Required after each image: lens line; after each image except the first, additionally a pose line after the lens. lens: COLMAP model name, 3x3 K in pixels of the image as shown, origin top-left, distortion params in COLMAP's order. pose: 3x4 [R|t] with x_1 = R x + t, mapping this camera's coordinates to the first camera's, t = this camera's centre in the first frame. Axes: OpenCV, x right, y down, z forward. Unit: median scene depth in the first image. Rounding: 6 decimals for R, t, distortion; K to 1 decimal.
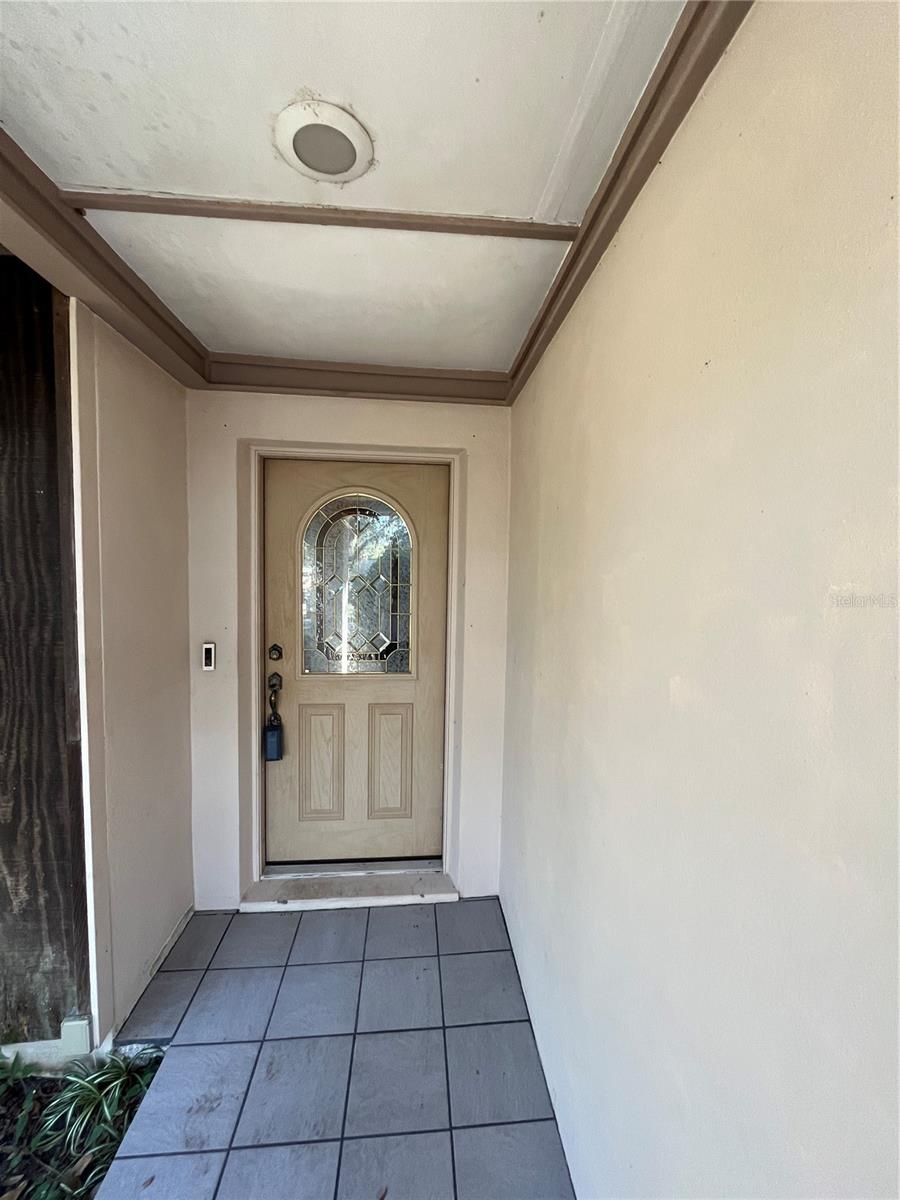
lens RADIAL K [[481.2, 0, 454.1], [0, 481.2, 602.9], [0, 0, 1]] dist [-0.002919, -0.000764]
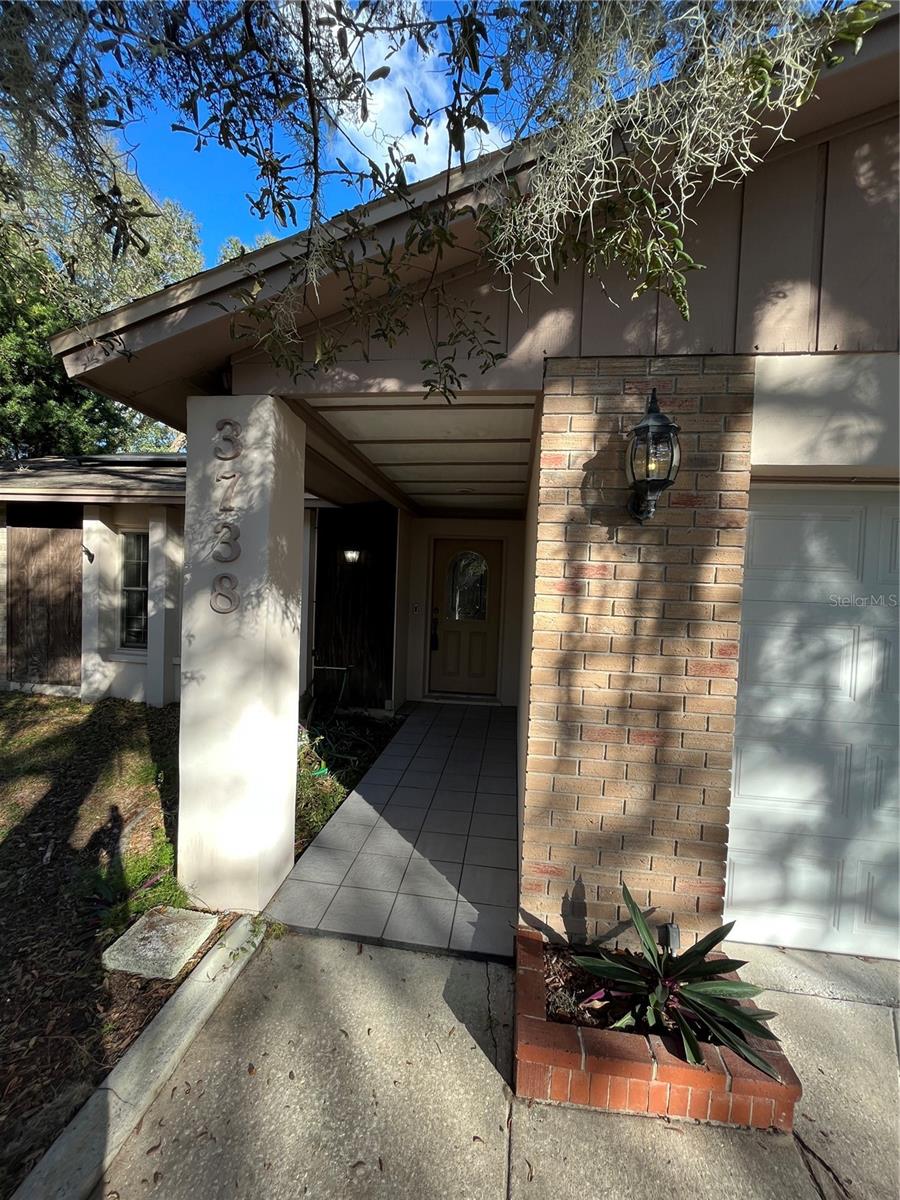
lens RADIAL K [[481.2, 0, 454.1], [0, 481.2, 602.9], [0, 0, 1]] dist [-0.002919, -0.000764]
pose [[0.976953, 0.026325, -0.211825, 0.295587], [-0.033605, 0.998959, -0.030841, 0.142181], [0.210793, 0.037248, 0.976821, -1.617013]]
